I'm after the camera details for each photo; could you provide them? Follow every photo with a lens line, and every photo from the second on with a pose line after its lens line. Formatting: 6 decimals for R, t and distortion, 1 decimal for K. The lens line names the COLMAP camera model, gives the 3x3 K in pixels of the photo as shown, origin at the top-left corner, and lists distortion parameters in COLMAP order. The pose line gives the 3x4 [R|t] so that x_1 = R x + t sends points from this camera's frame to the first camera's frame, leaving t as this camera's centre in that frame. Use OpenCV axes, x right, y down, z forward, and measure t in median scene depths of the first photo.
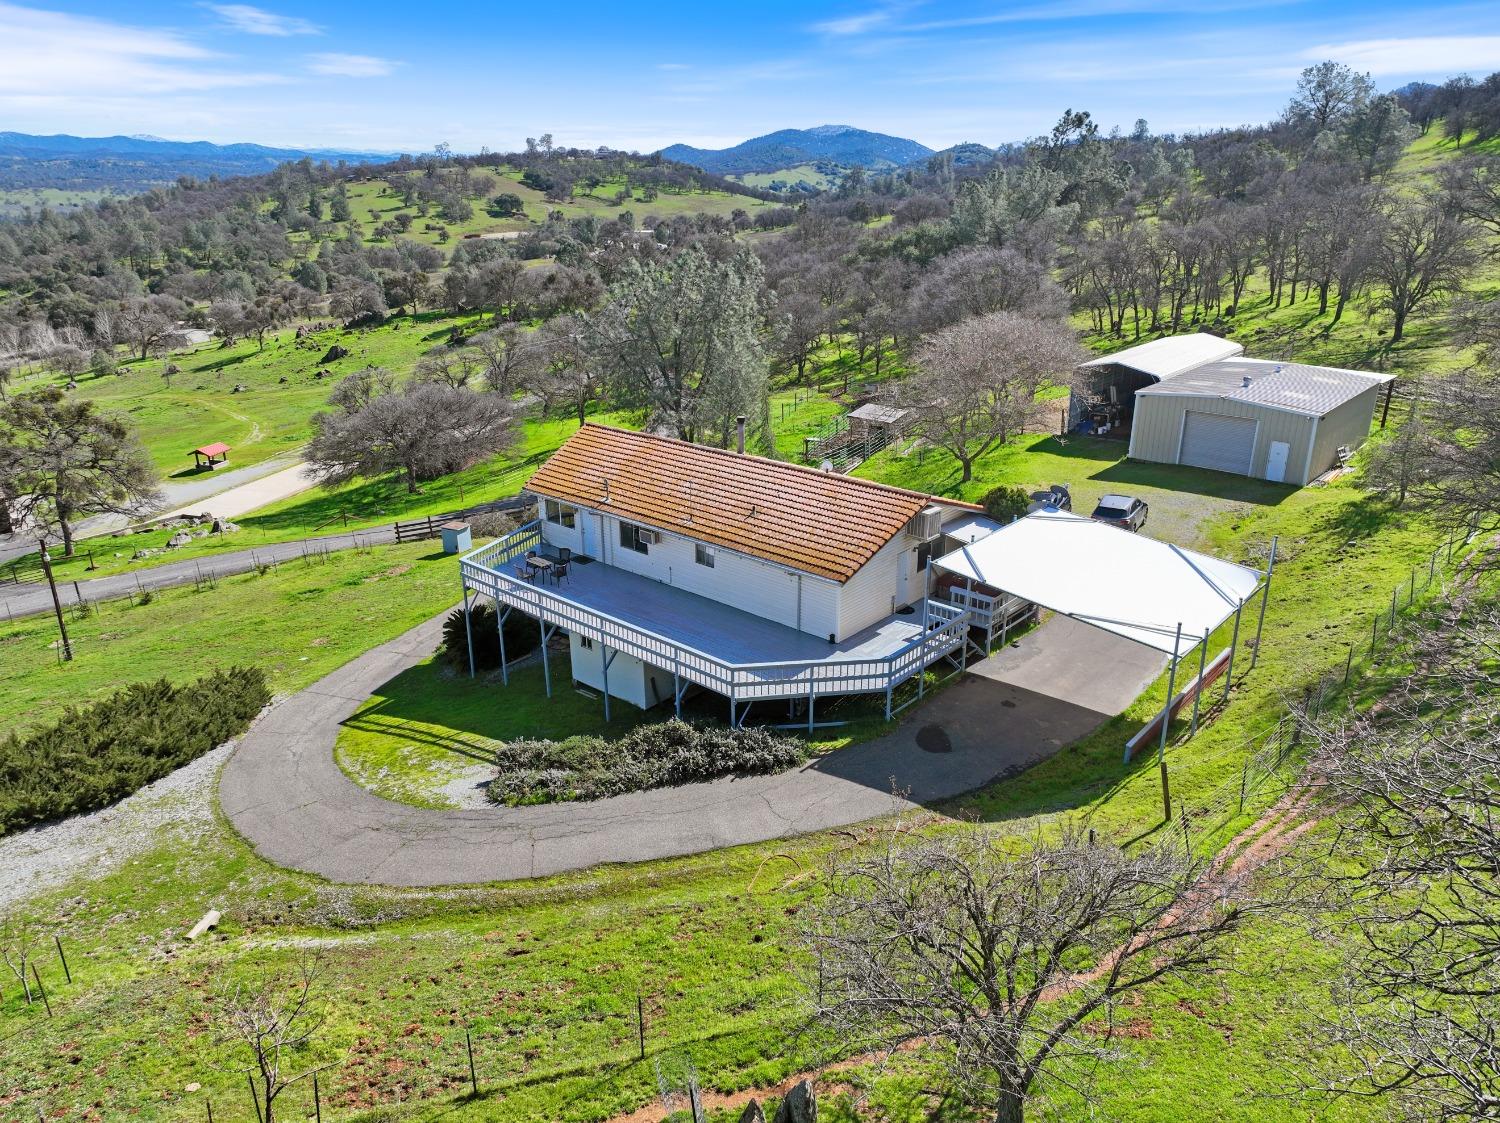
lens RADIAL K [[1059.3, 0, 747.9], [0, 1059.3, 561.9], [0, 0, 1]] dist [-0.003530, 0.018964]
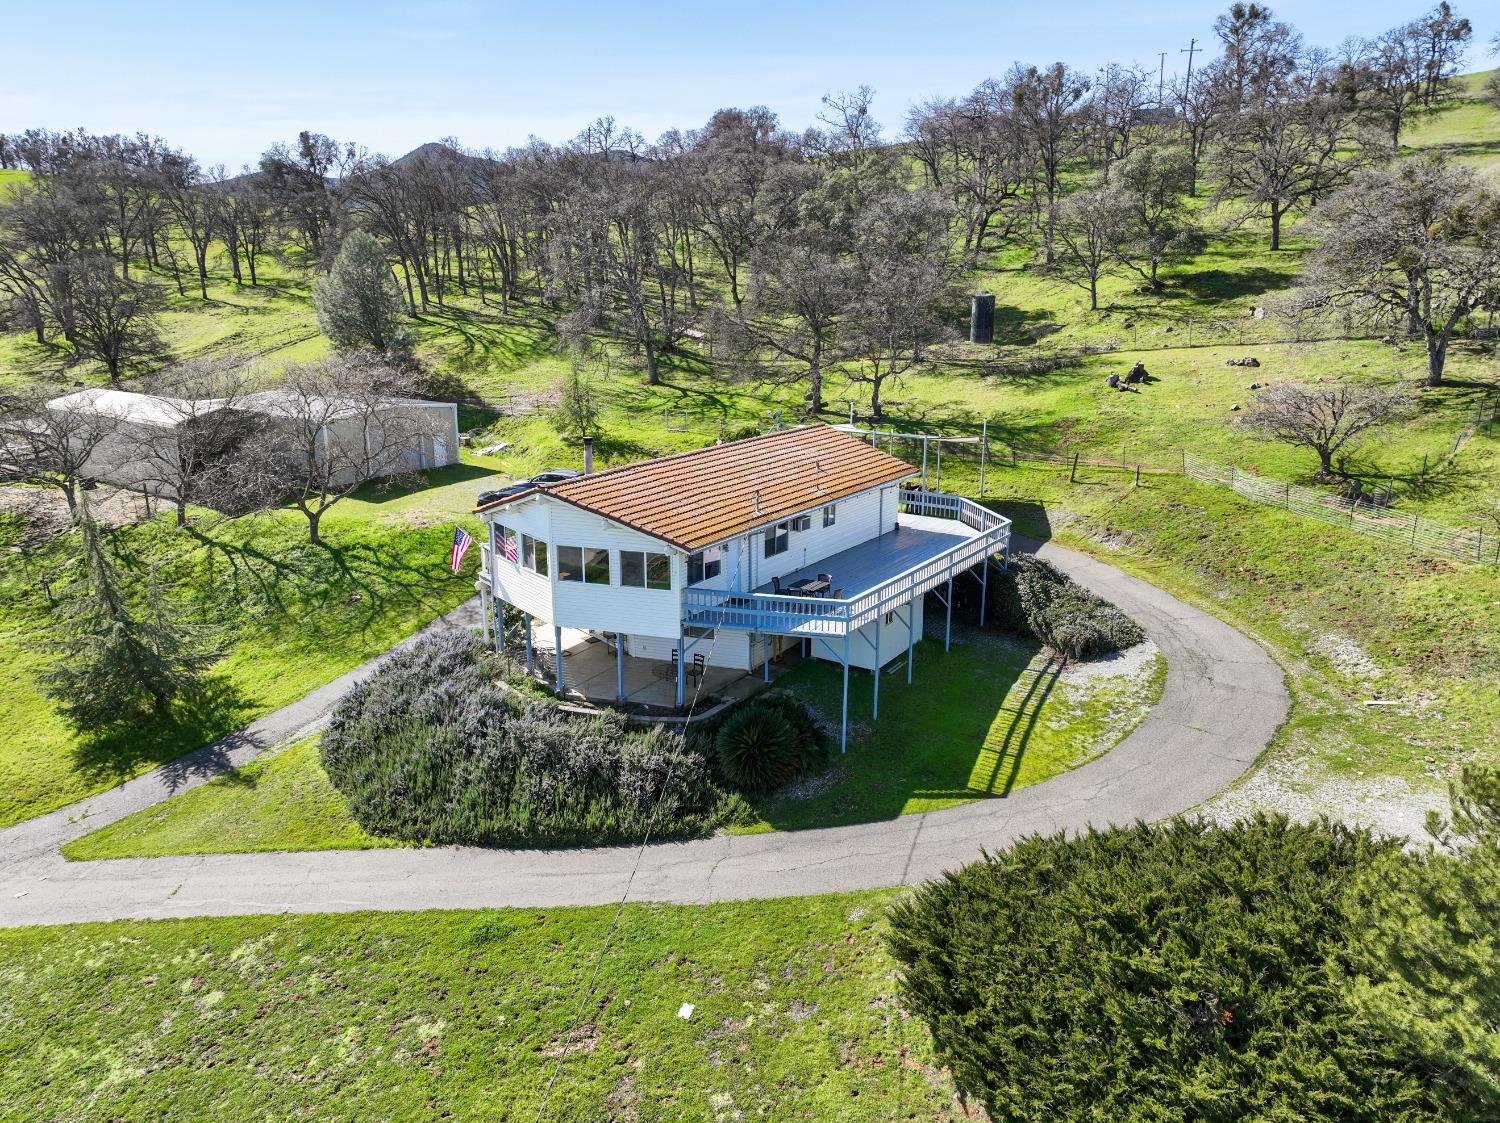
lens RADIAL K [[1059.3, 0, 747.5], [0, 1059.3, 562.0], [0, 0, 1]] dist [-0.003530, 0.018964]
pose [[-0.132429, -0.253321, 0.958275, -0.195597], [0.343291, 0.895232, 0.284097, -0.054481], [-0.929846, 0.366589, -0.031592, 0.206250]]
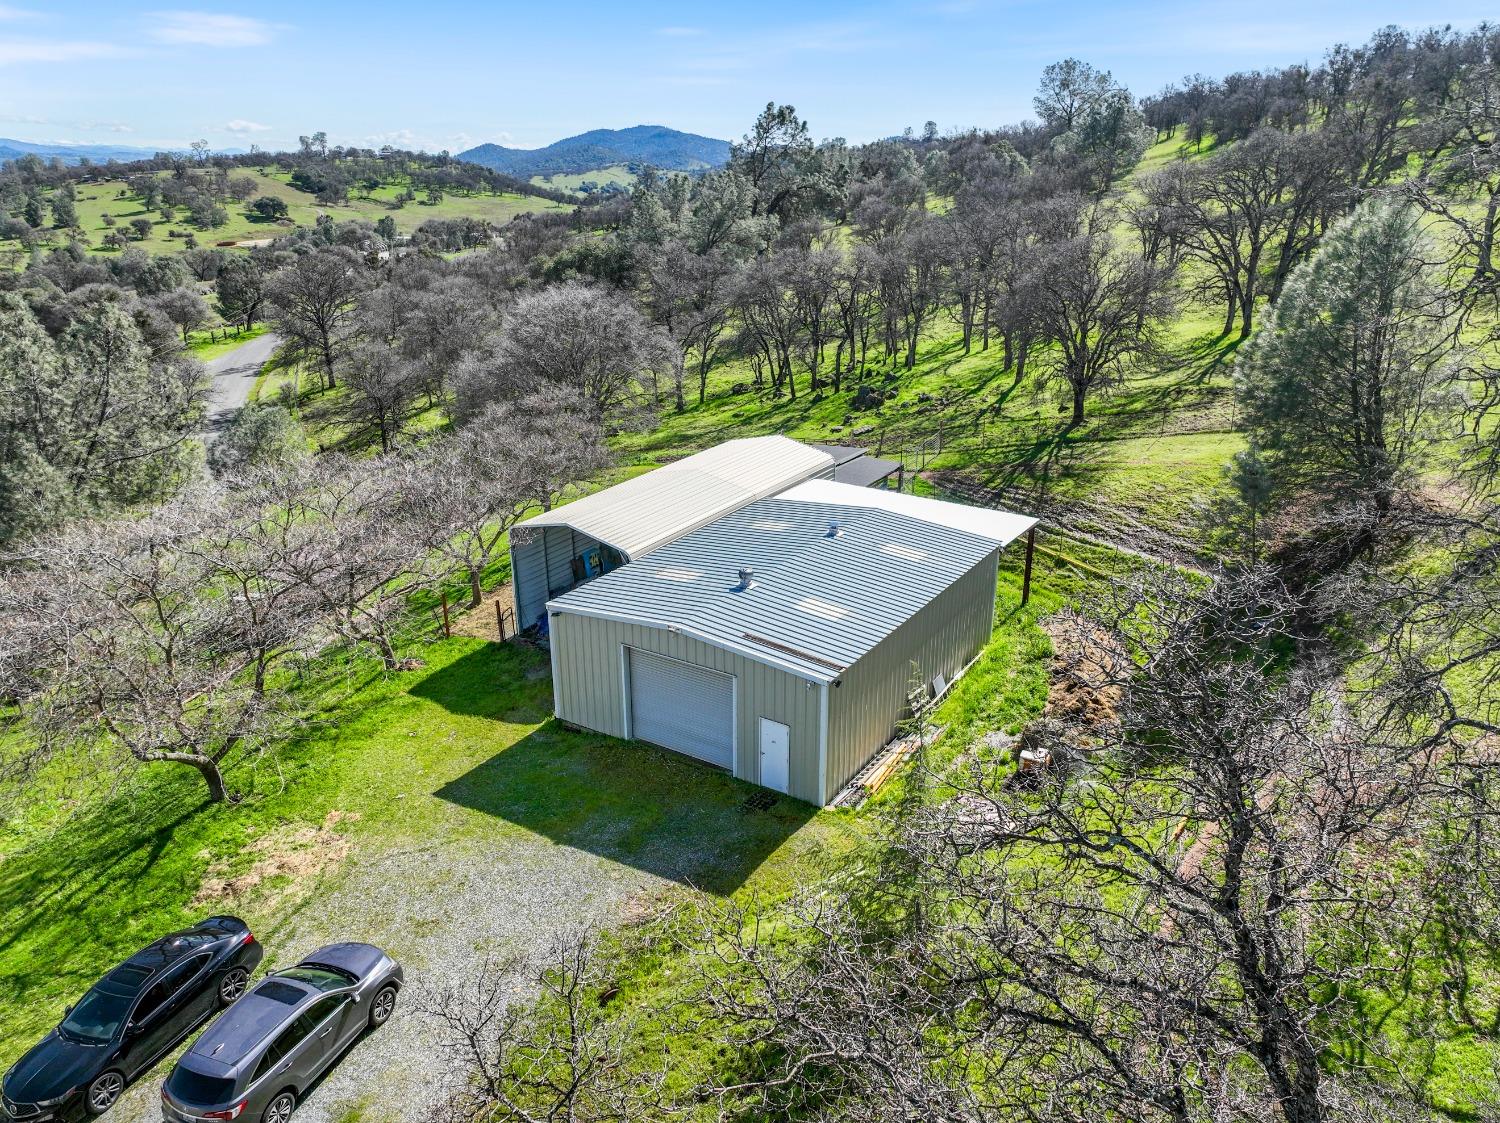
lens RADIAL K [[1059.3, 0, 751.2], [0, 1059.3, 560.4], [0, 0, 1]] dist [-0.003530, 0.018964]
pose [[0.986780, -0.055068, 0.152425, 0.113038], [0.055368, 0.998463, 0.002281, -0.051949], [-0.152316, 0.006189, 0.988312, 0.134667]]
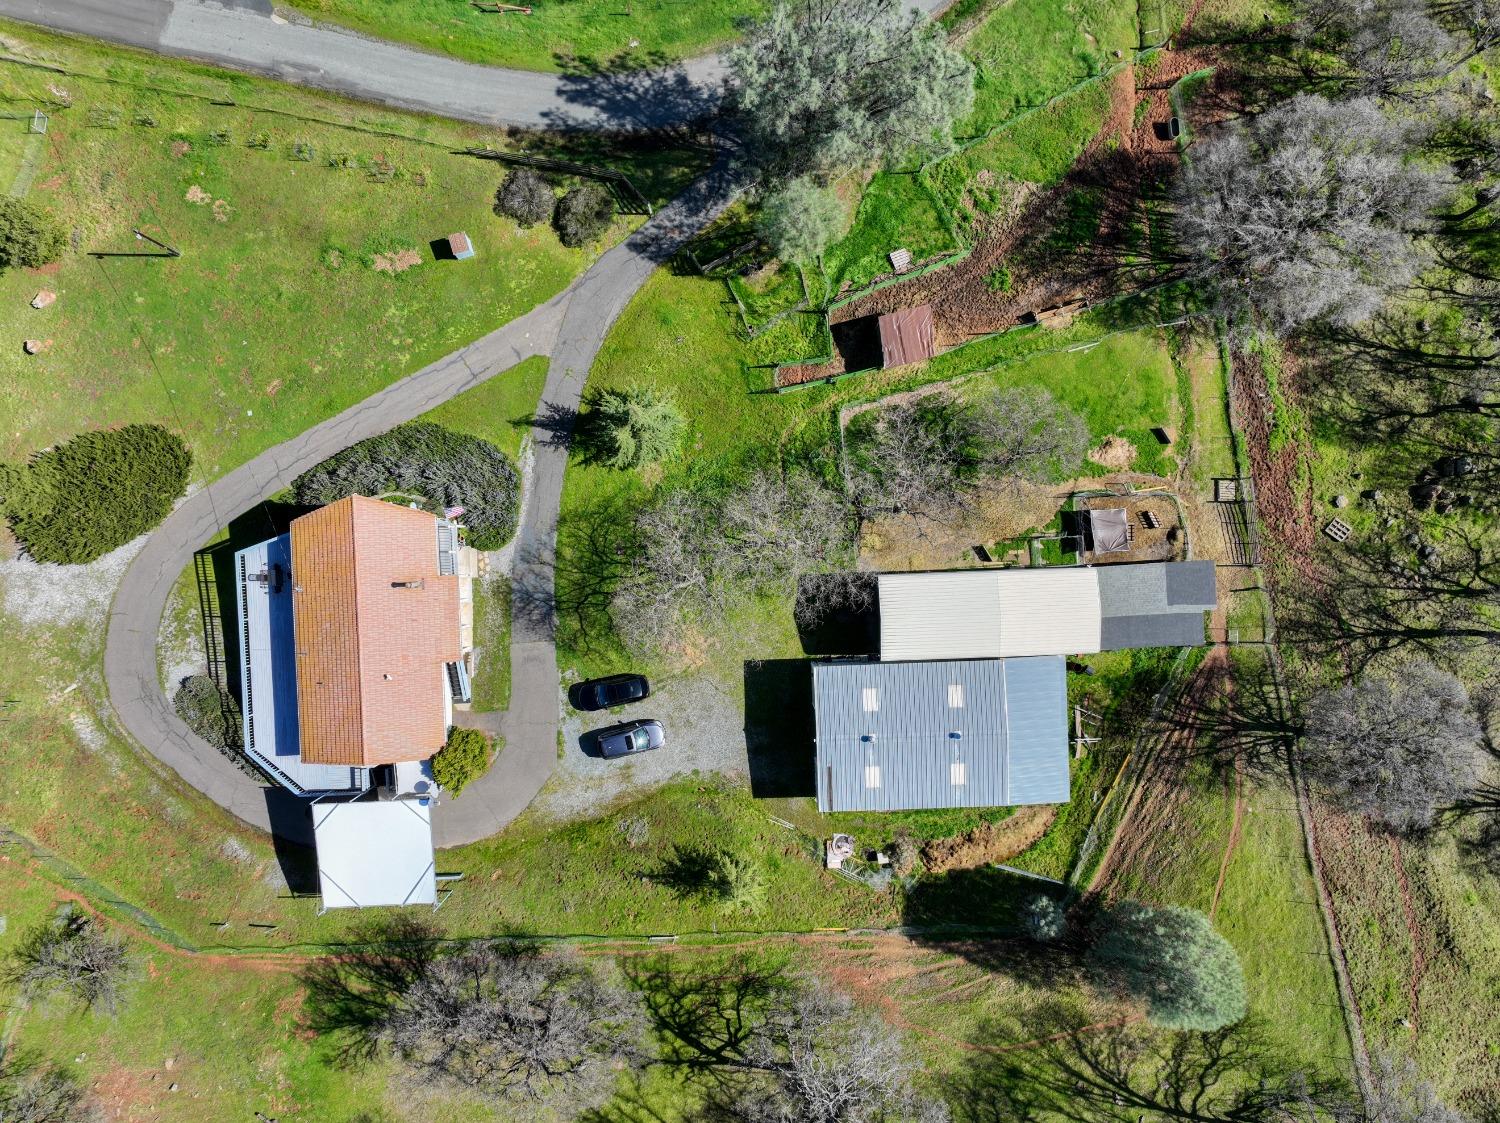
lens RADIAL K [[1059.3, 0, 736.0], [0, 1059.3, 573.1], [0, 0, 1]] dist [-0.003530, 0.018964]
pose [[0.693653, 0.720160, 0.014679, 0.061934], [-0.260705, 0.232007, 0.937126, -0.368618], [0.671475, -0.653868, 0.348681, 0.174103]]
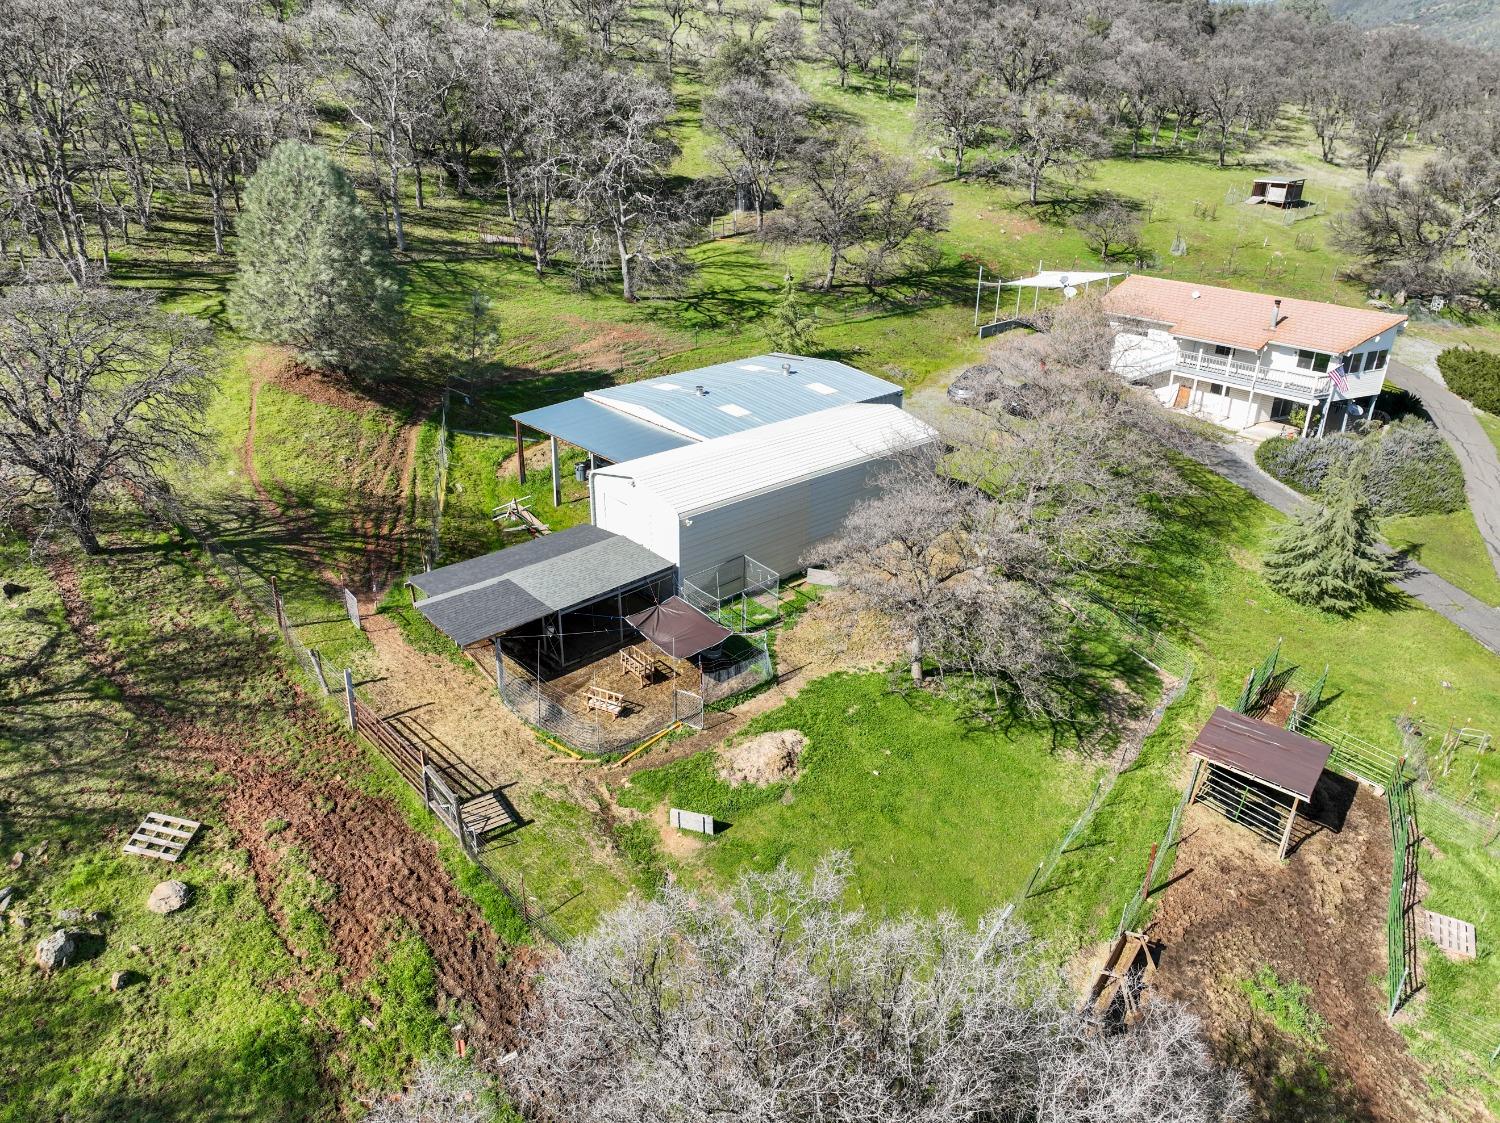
lens RADIAL K [[1059.3, 0, 753.5], [0, 1059.3, 553.6], [0, 0, 1]] dist [-0.003530, 0.018964]
pose [[-0.993001, -0.051218, 0.106425, 0.114218], [0.039152, 0.707383, 0.705745, -0.202307], [-0.111430, 0.704972, -0.700427, 0.505396]]
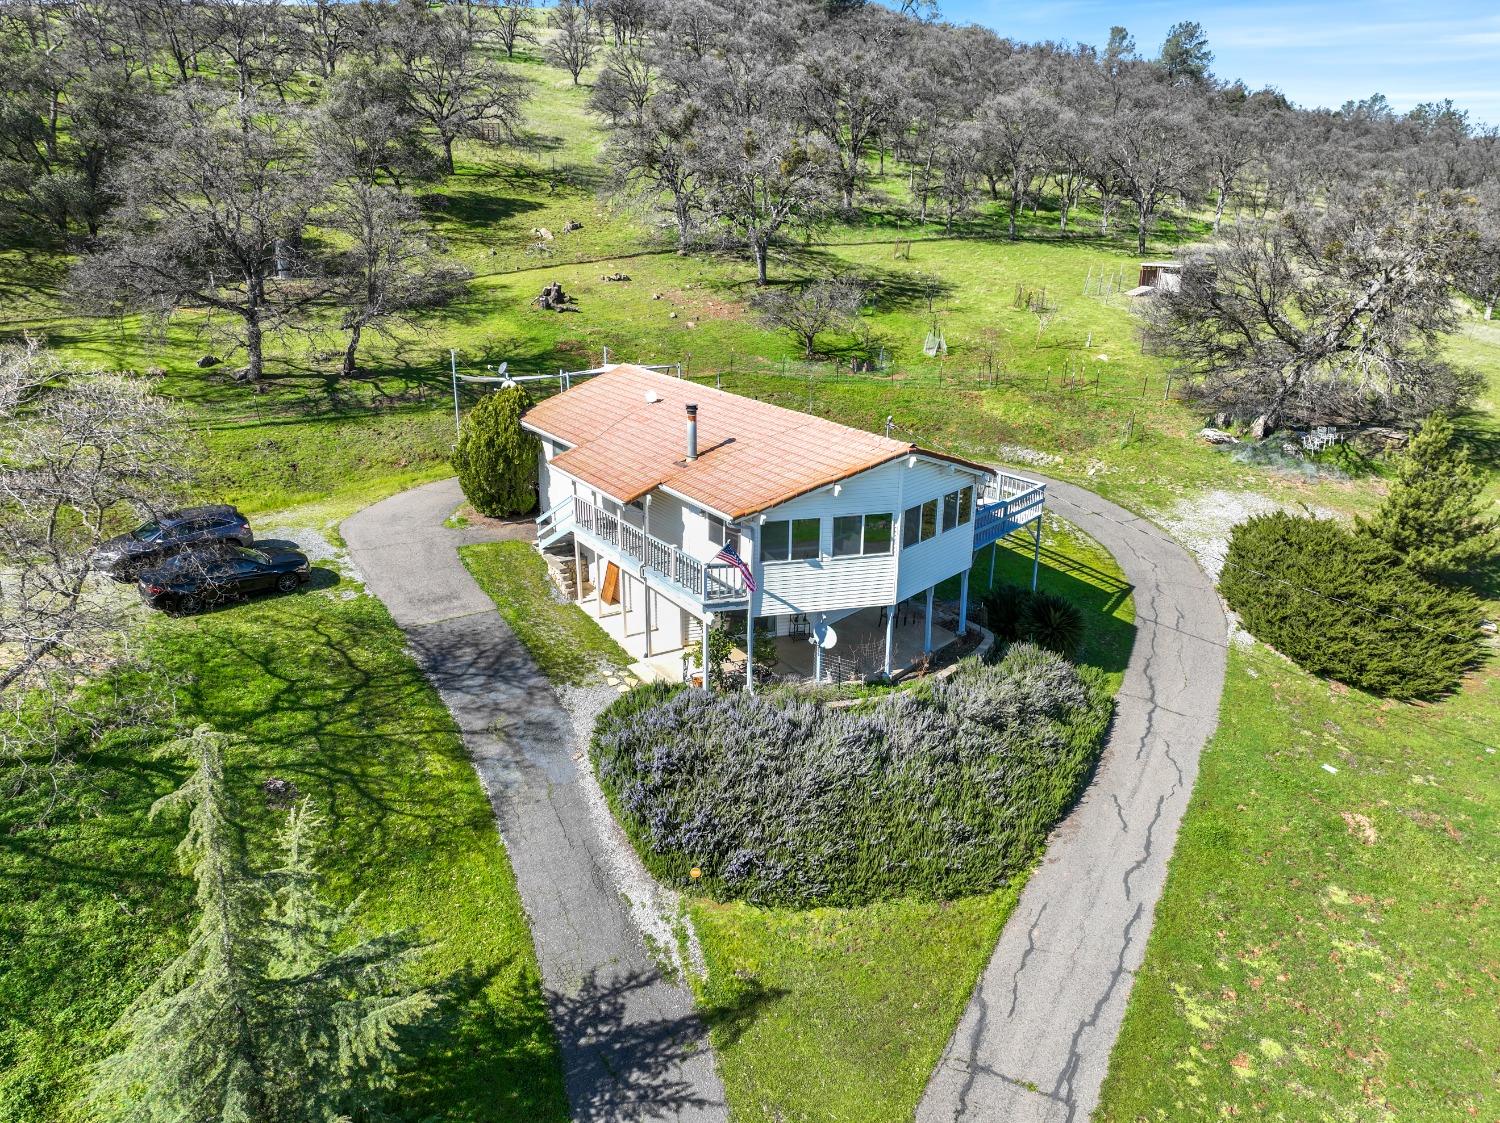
lens RADIAL K [[1059.3, 0, 753.8], [0, 1059.3, 564.6], [0, 0, 1]] dist [-0.003530, 0.018964]
pose [[-0.962769, -0.087481, 0.255780, -0.051313], [0.092741, 0.781876, 0.616498, -0.105407], [-0.253920, 0.617266, -0.744652, 0.344935]]
